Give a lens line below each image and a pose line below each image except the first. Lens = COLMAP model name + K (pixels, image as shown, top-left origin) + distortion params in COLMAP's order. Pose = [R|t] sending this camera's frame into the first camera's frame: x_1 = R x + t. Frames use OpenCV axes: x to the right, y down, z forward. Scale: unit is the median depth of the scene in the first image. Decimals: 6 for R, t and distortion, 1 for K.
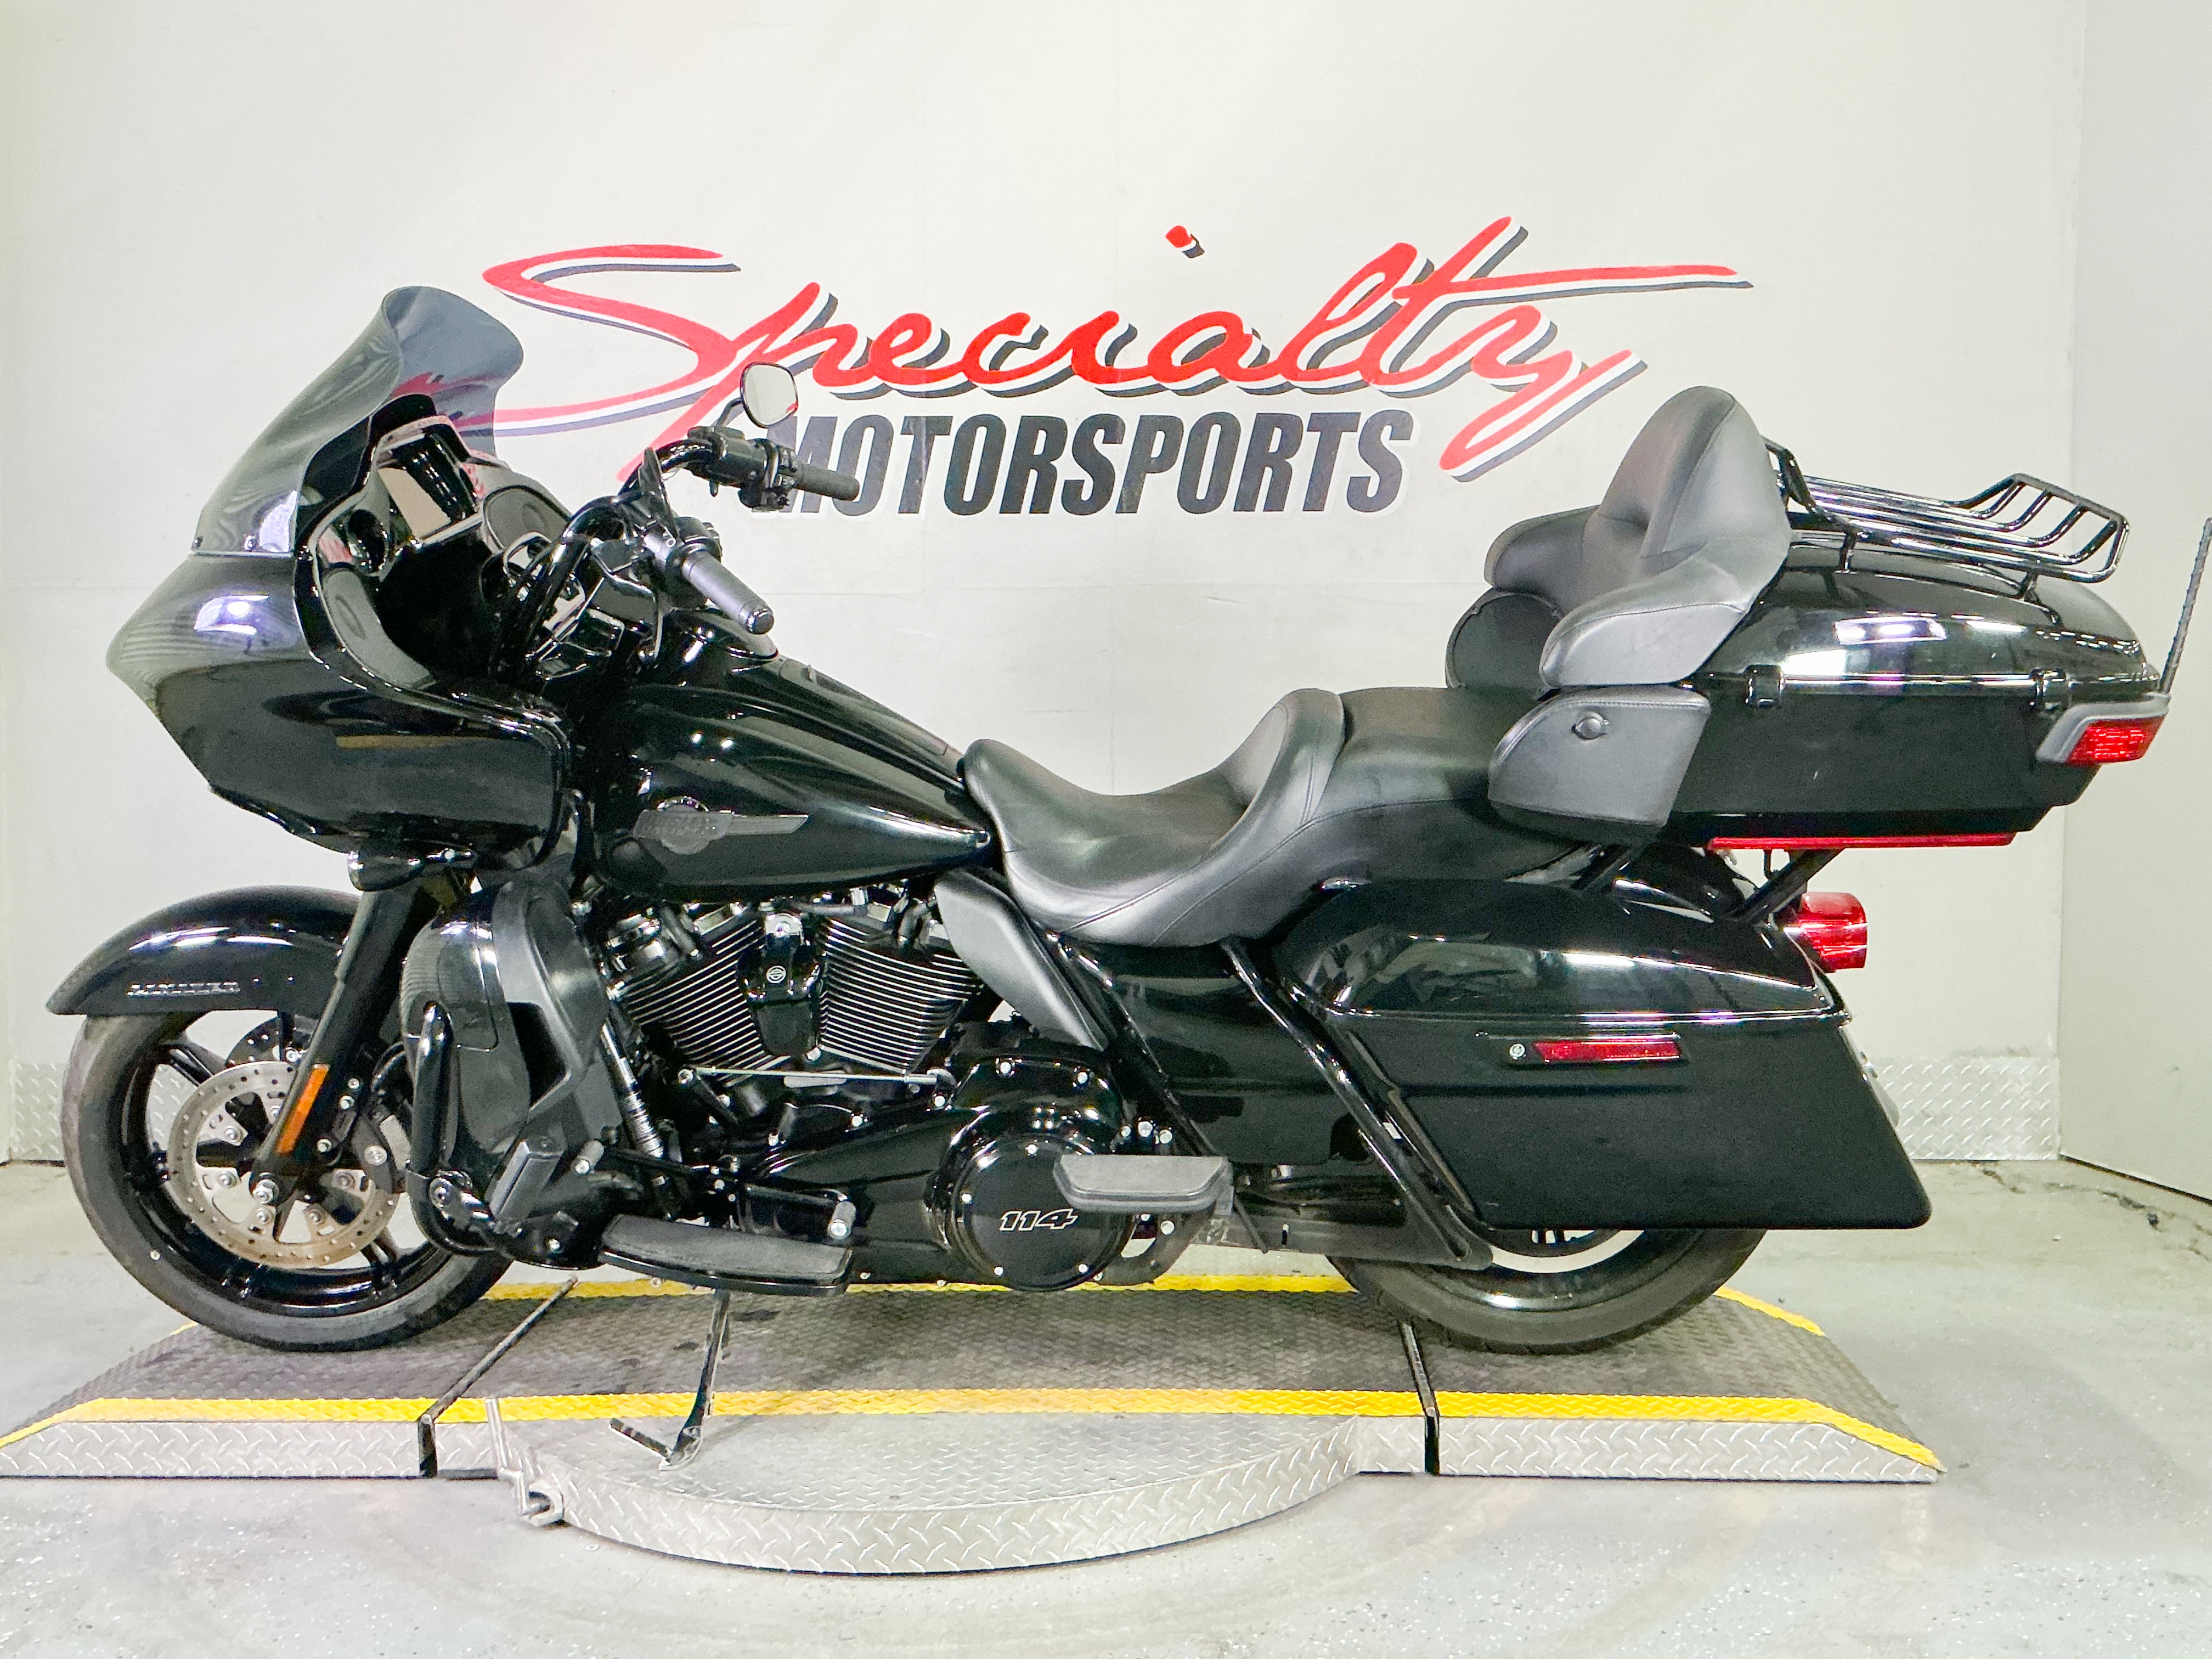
lens RADIAL K [[2228.8, 0, 1106.0], [0, 2228.8, 829.5], [0, 0, 1]] dist [0.173620, -0.319990]
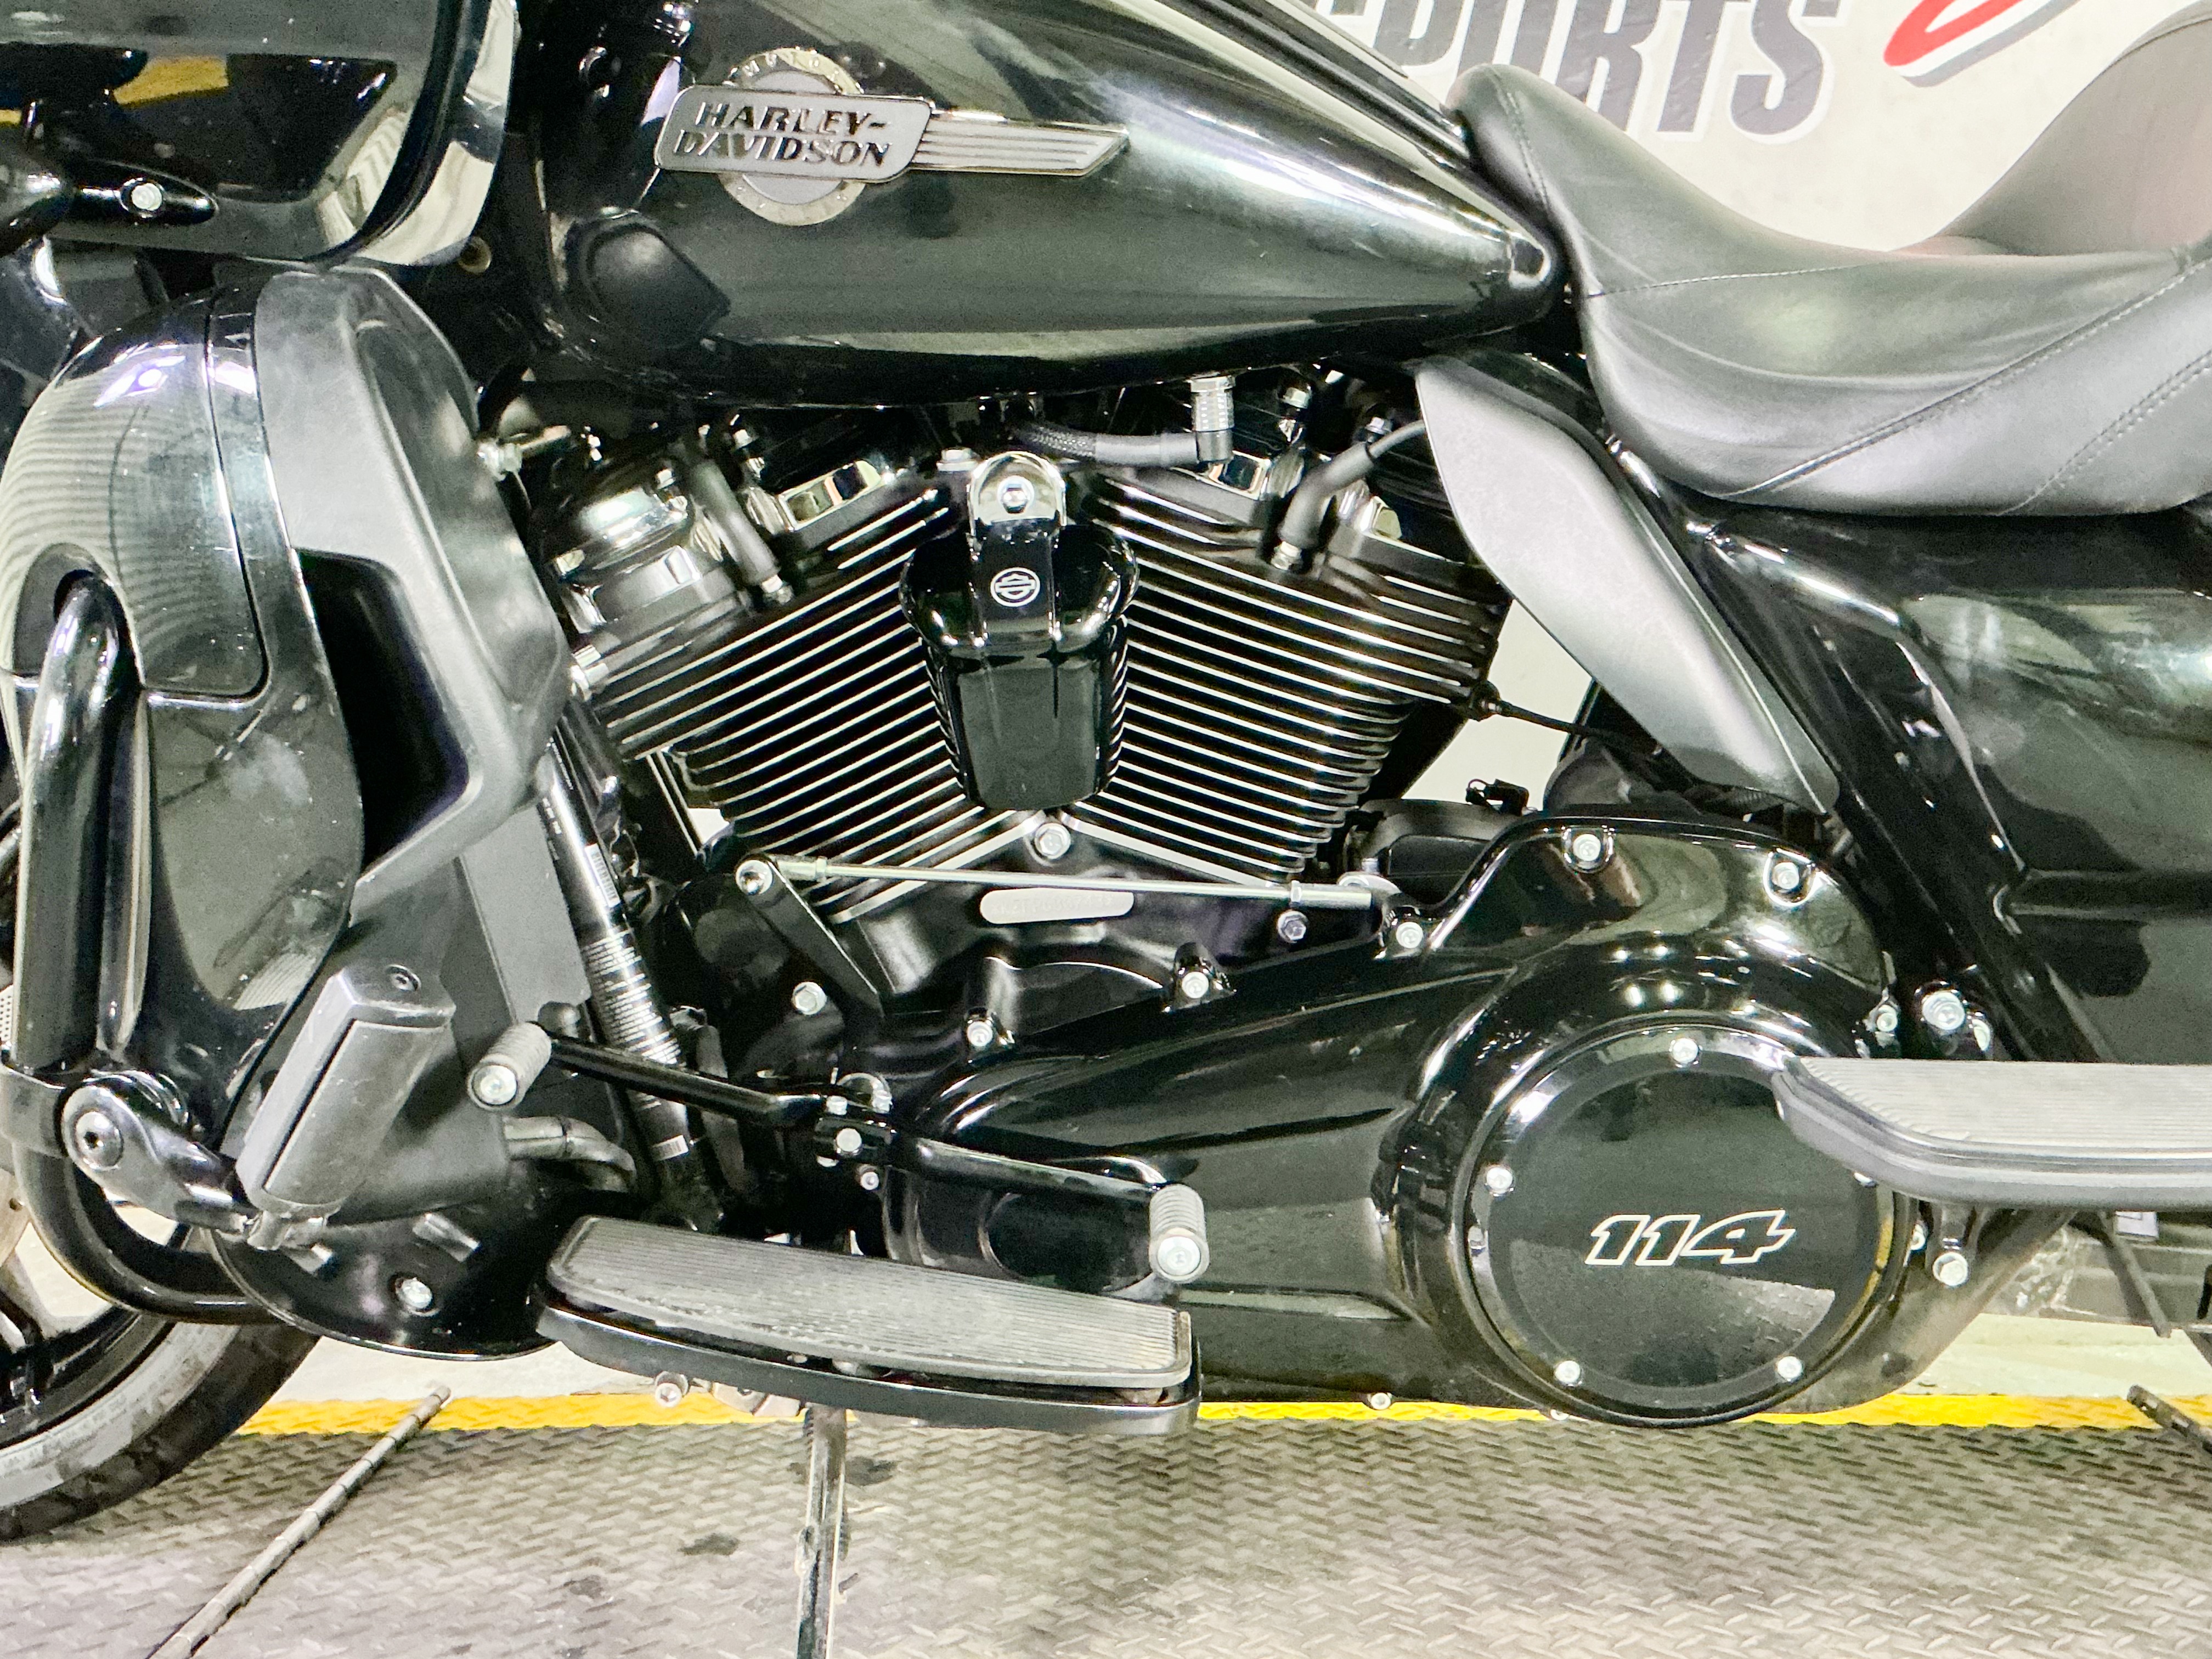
lens RADIAL K [[2405.2, 0, 1106.0], [0, 2405.2, 829.5], [0, 0, 1]] dist [0.194681, -0.459716]
pose [[0.998886, 0.012552, 0.045486, -0.142032], [-0.010958, 0.999323, -0.035119, 0.114119], [-0.045896, 0.034581, 0.998347, 0.557197]]
